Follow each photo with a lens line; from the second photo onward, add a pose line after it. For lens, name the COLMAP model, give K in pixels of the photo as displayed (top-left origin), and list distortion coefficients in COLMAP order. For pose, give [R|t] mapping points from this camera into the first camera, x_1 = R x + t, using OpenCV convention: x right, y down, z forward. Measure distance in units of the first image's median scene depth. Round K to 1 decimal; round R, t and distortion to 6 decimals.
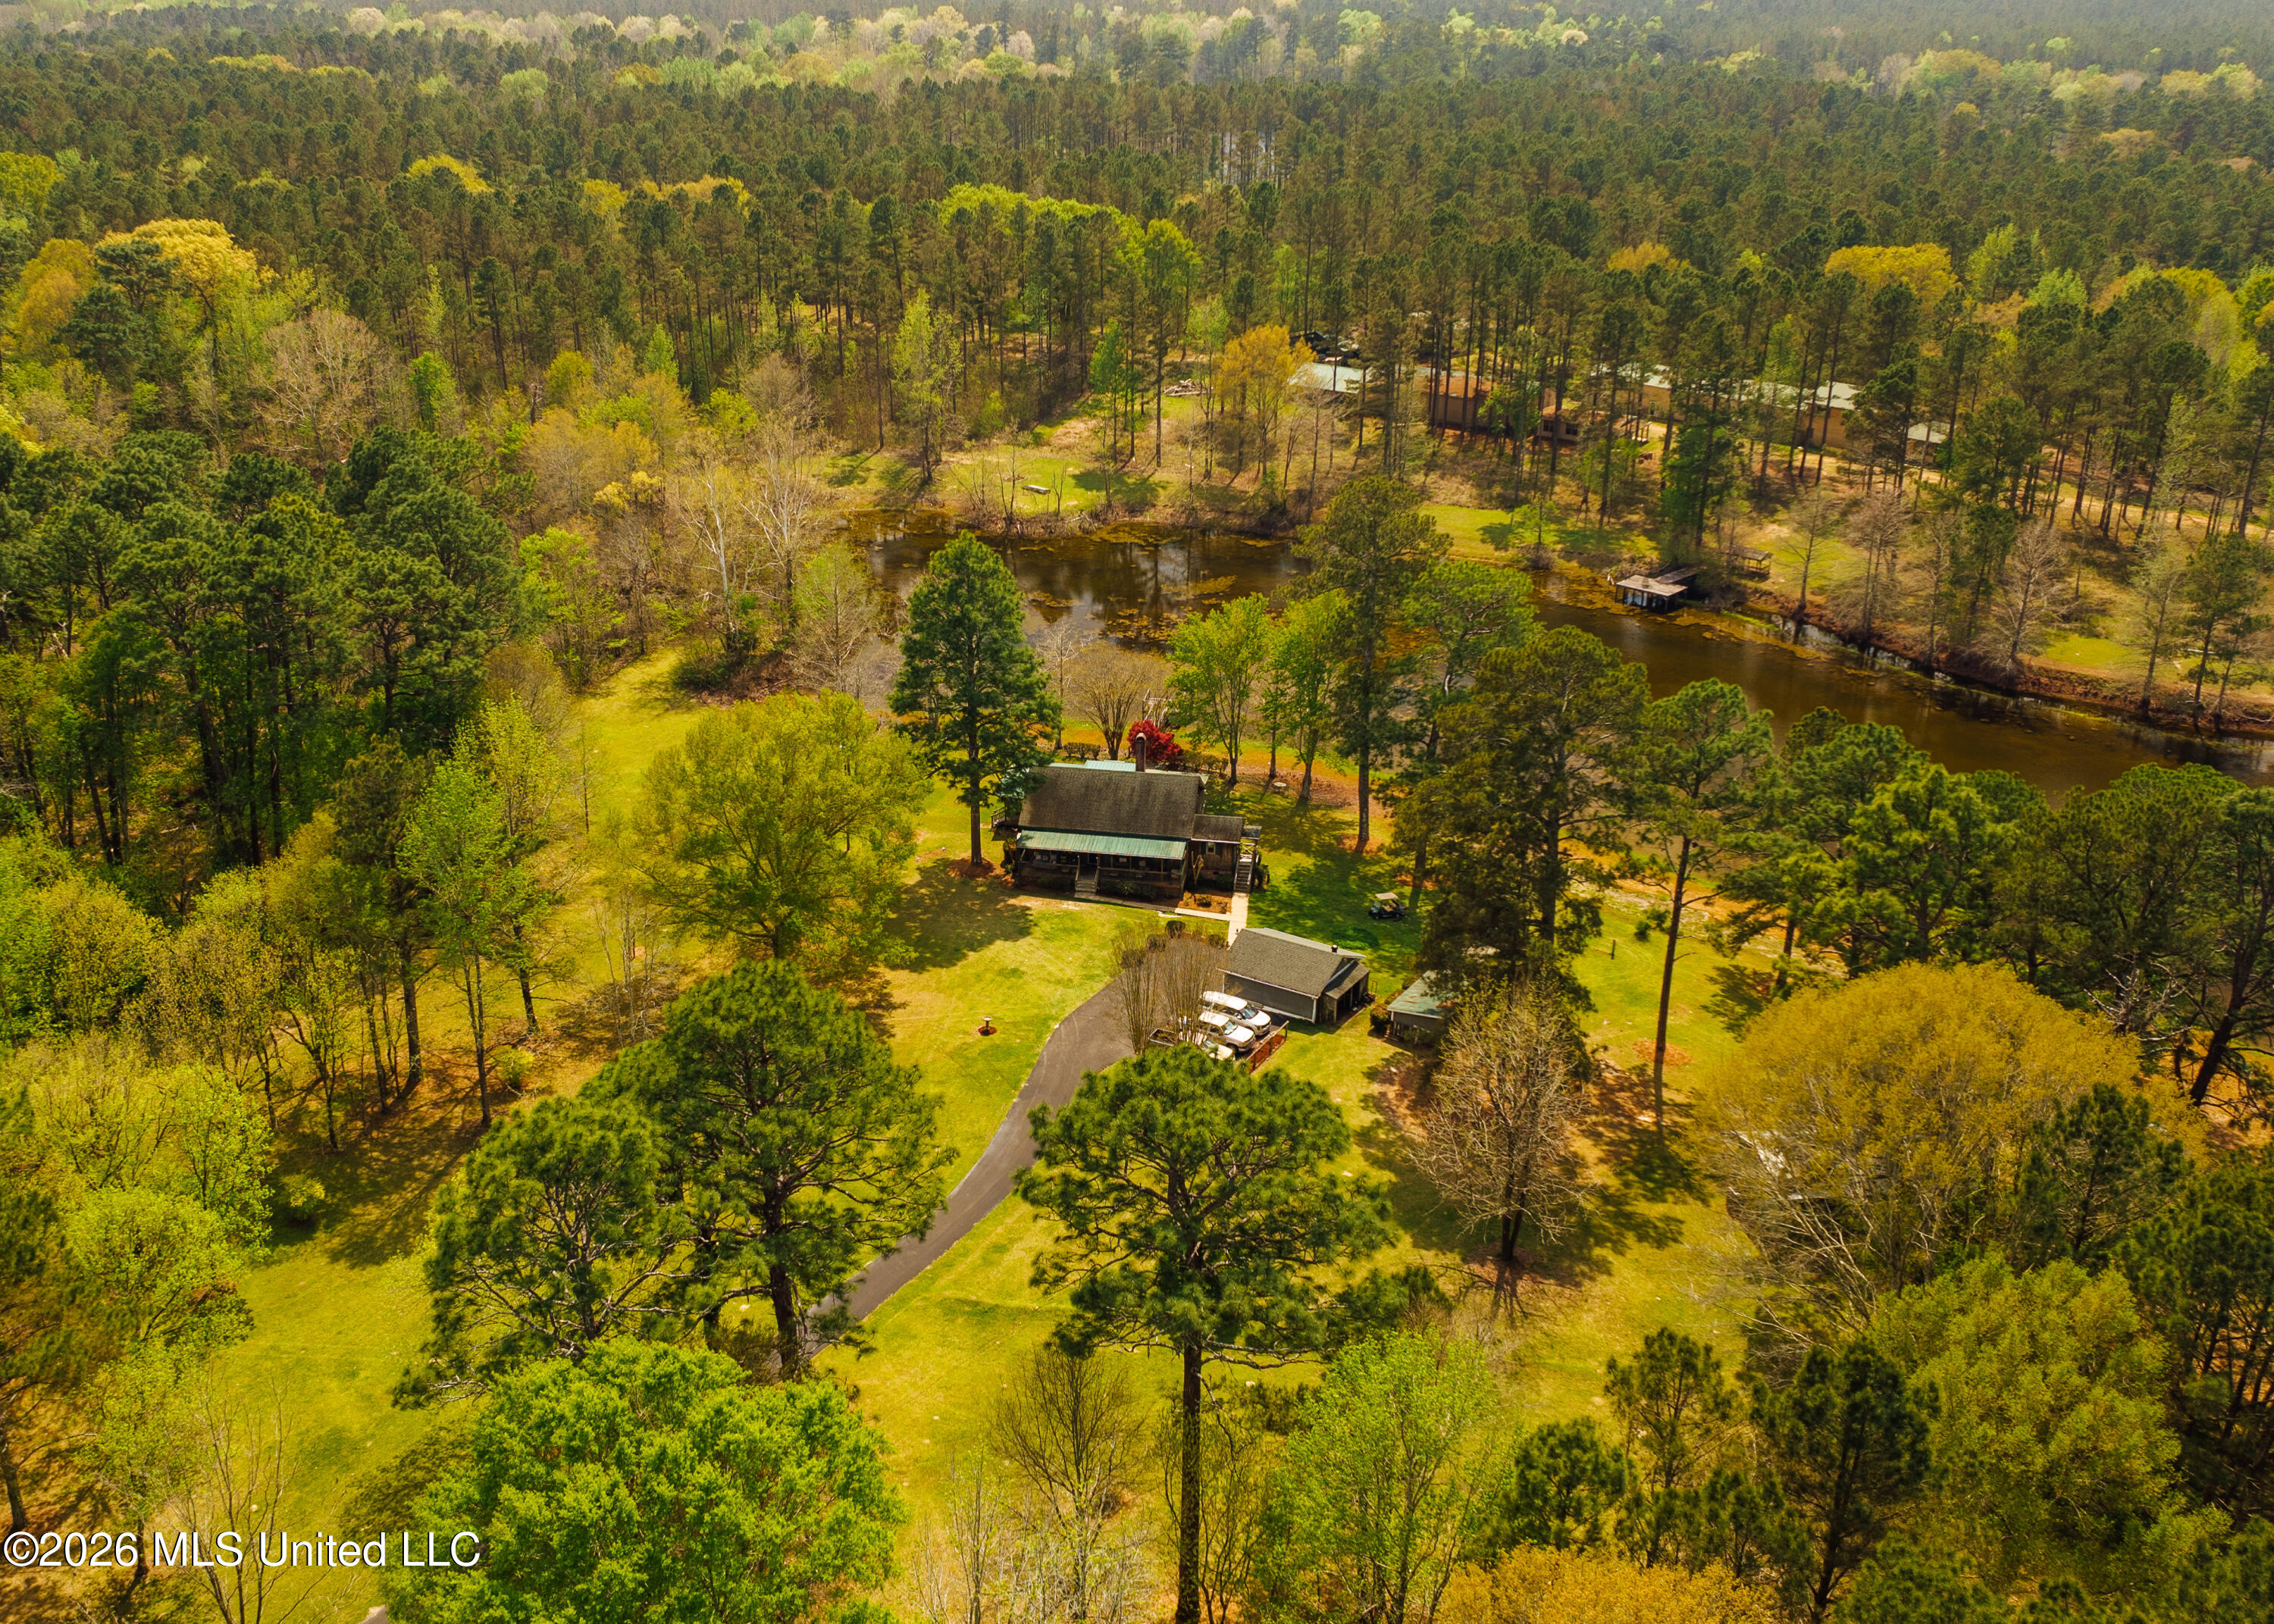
lens RADIAL K [[2033.1, 0, 1137.0], [0, 2033.1, 812.0], [0, 0, 1]] dist [-0.012619, -0.006216]
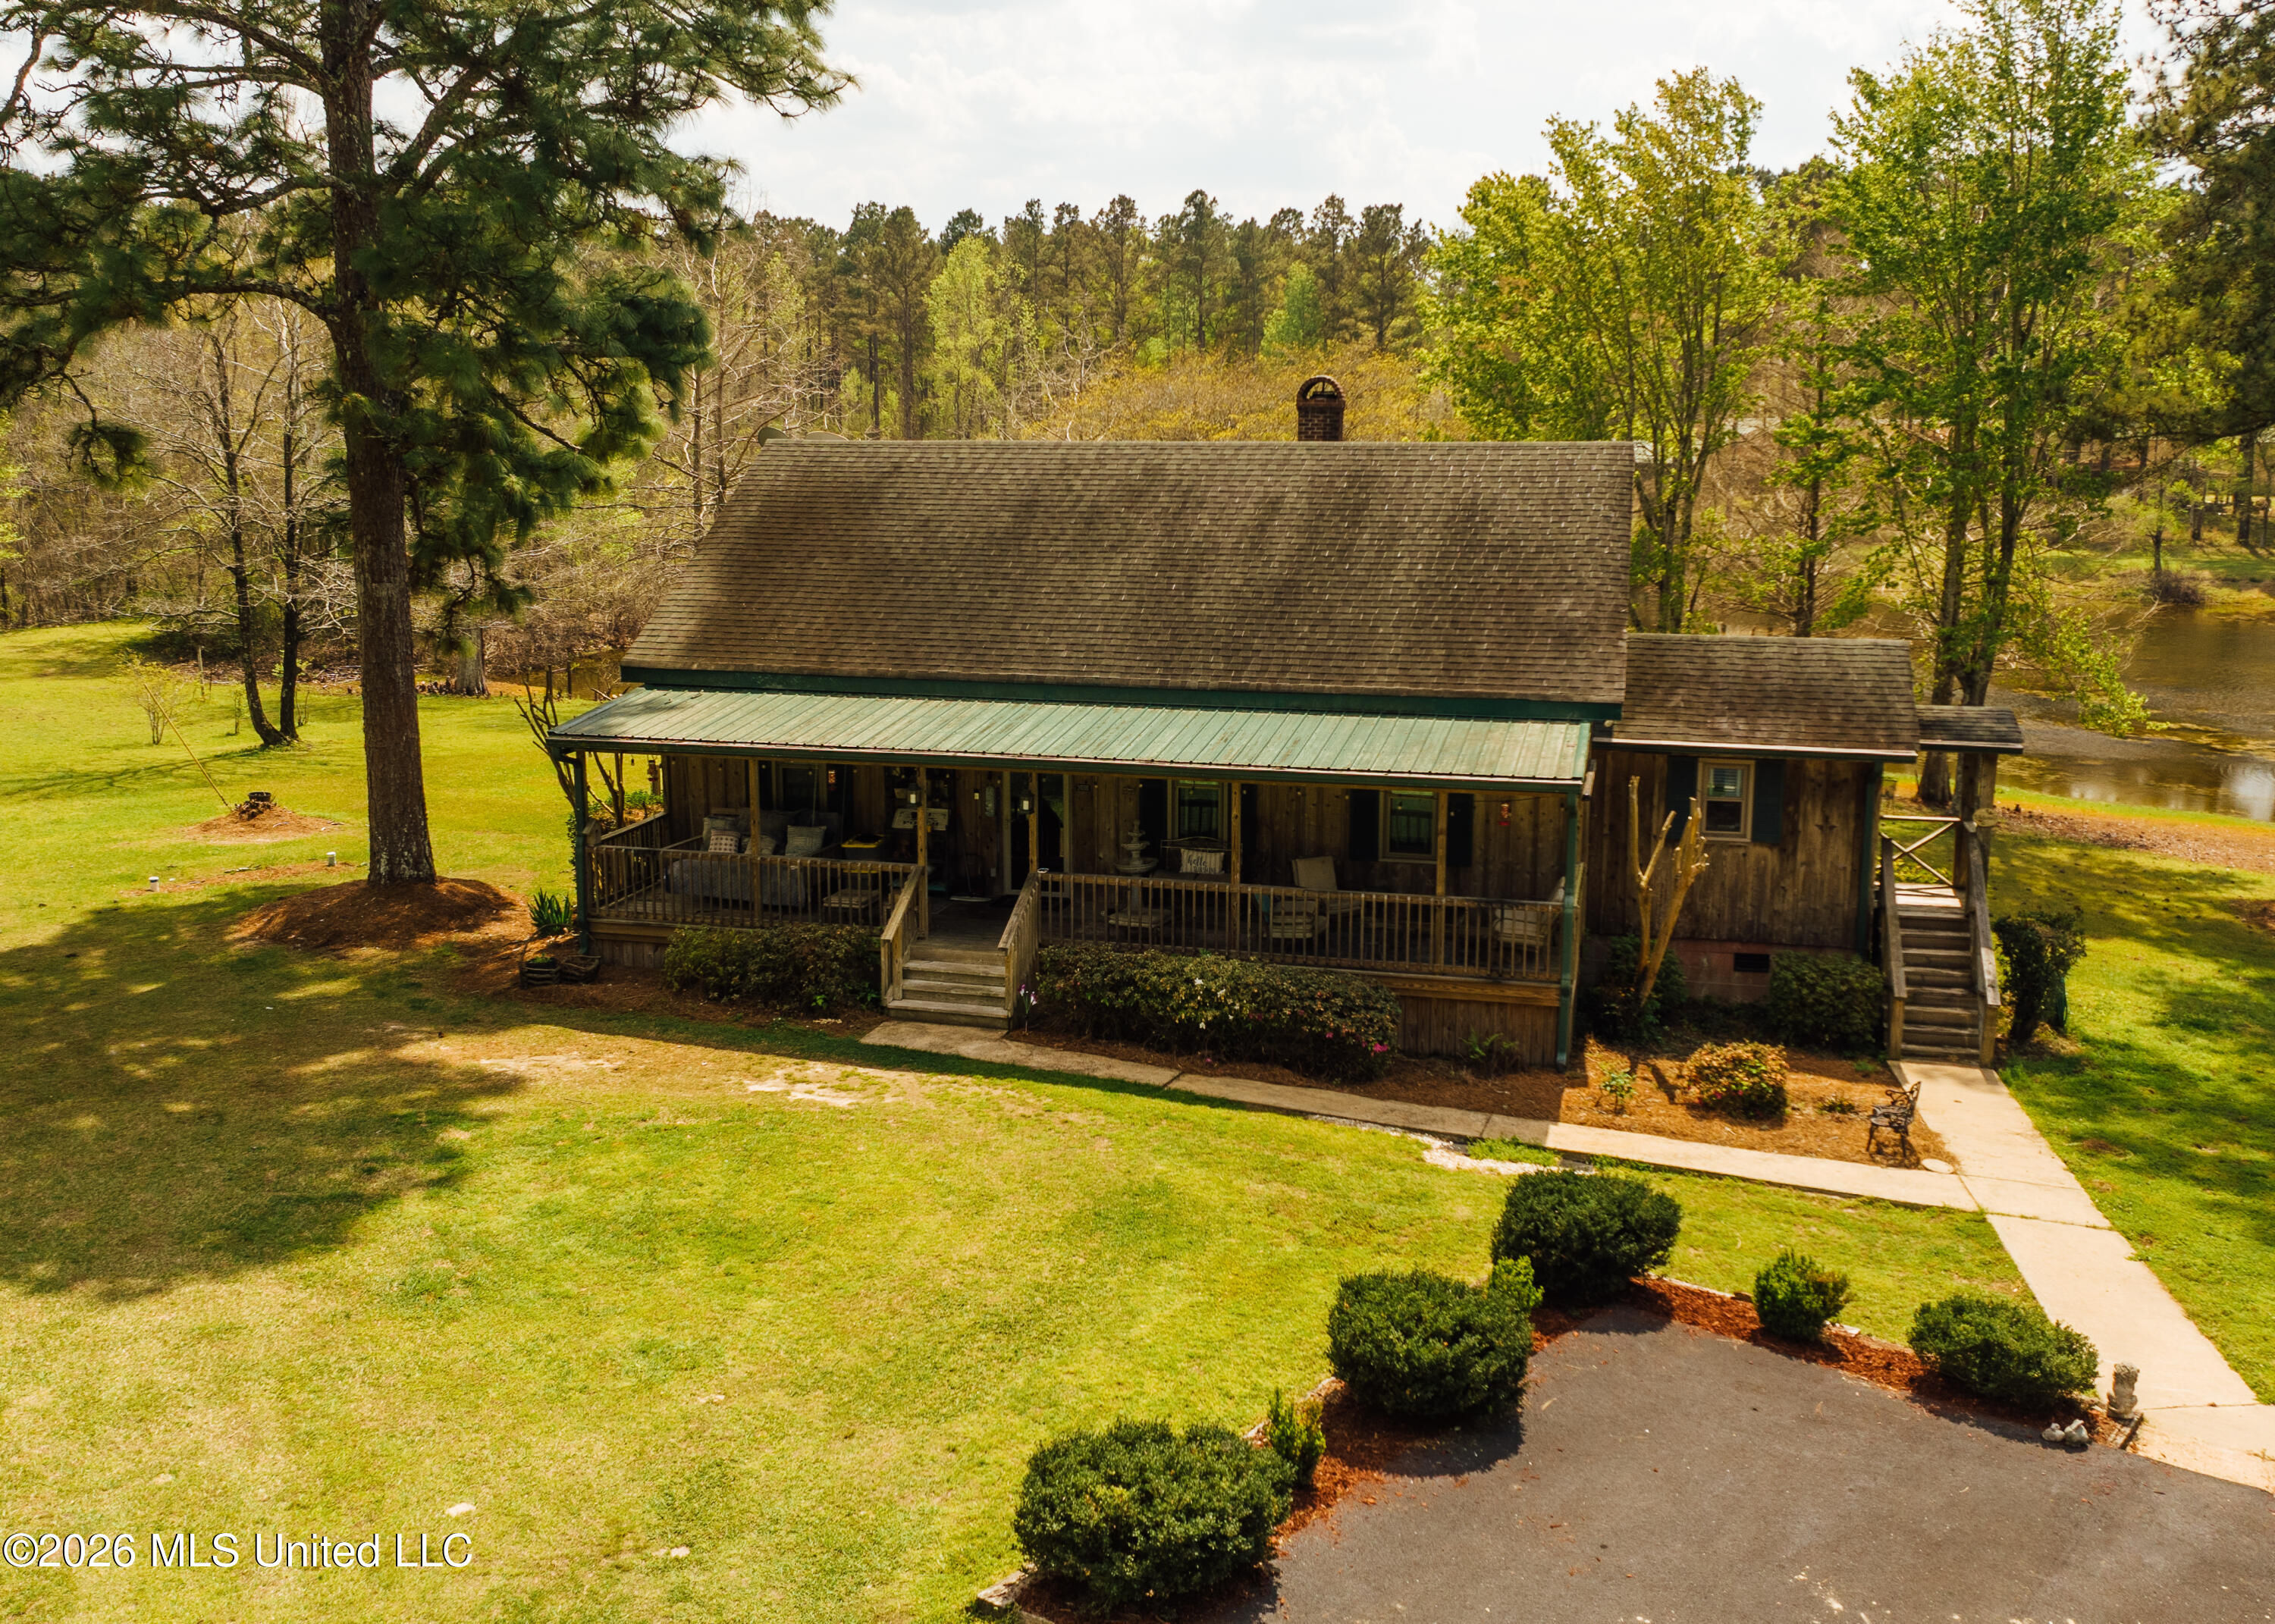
lens RADIAL K [[2034.1, 0, 1137.5], [0, 2034.1, 812.0], [0, 0, 1]] dist [-0.012619, -0.006216]
pose [[0.993747, 0.011780, -0.111031, 0.006674], [-0.035025, 0.977113, -0.209817, 0.056245], [0.106018, 0.212394, 0.971416, 0.850131]]
